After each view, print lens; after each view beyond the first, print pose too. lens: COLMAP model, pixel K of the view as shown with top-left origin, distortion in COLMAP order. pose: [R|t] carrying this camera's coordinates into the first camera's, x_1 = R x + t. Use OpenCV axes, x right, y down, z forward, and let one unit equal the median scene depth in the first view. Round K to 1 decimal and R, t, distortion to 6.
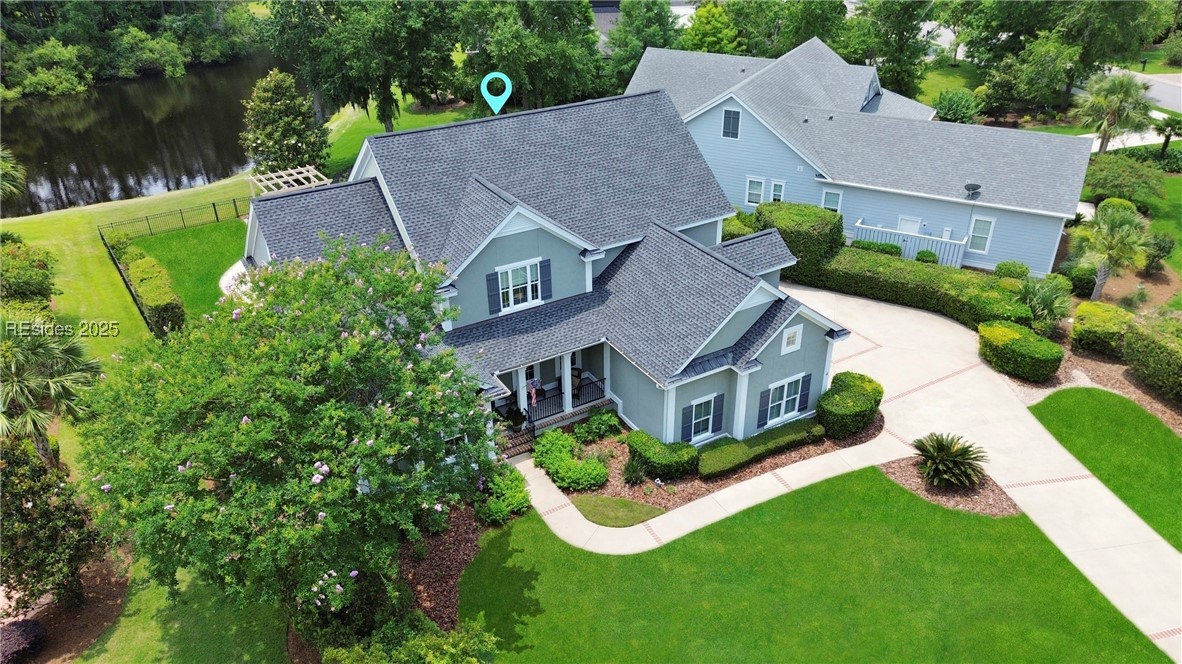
lens RADIAL K [[839.1, 0, 587.2], [0, 839.1, 331.4], [0, 0, 1]] dist [0.060796, -0.058931]
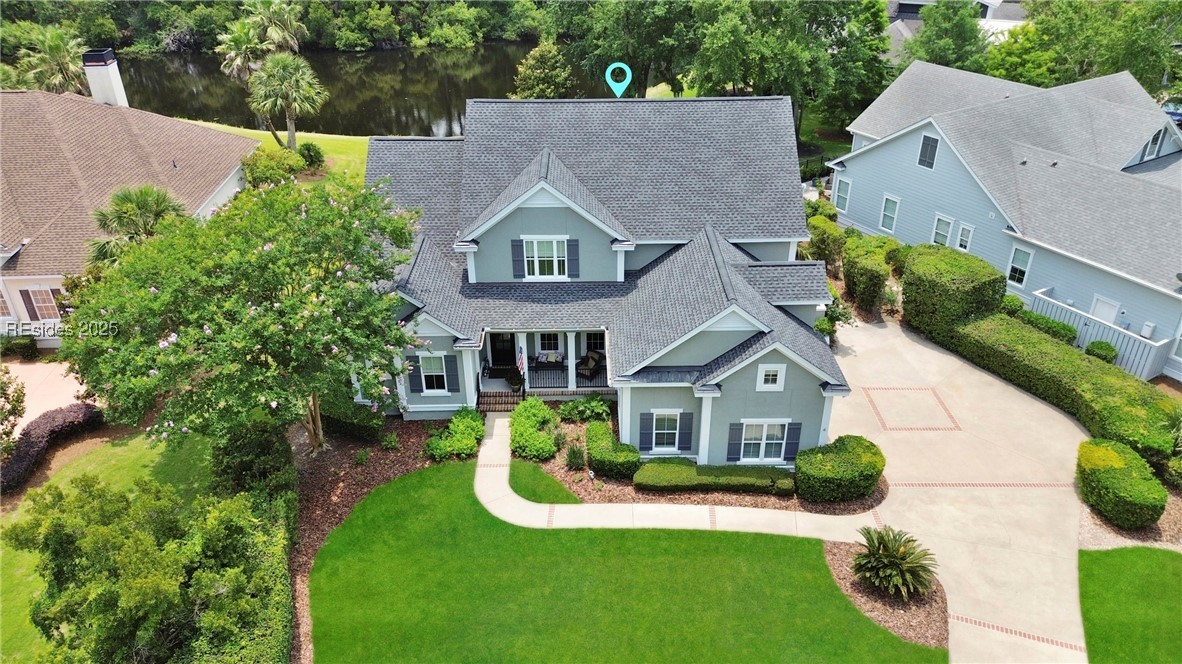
lens RADIAL K [[839.1, 0, 589.8], [0, 839.1, 327.8], [0, 0, 1]] dist [0.060796, -0.058931]
pose [[0.868573, 0.253426, -0.425859, 0.419118], [-0.251861, 0.965835, 0.061070, -0.045989], [0.426786, 0.054214, 0.902726, 0.074569]]
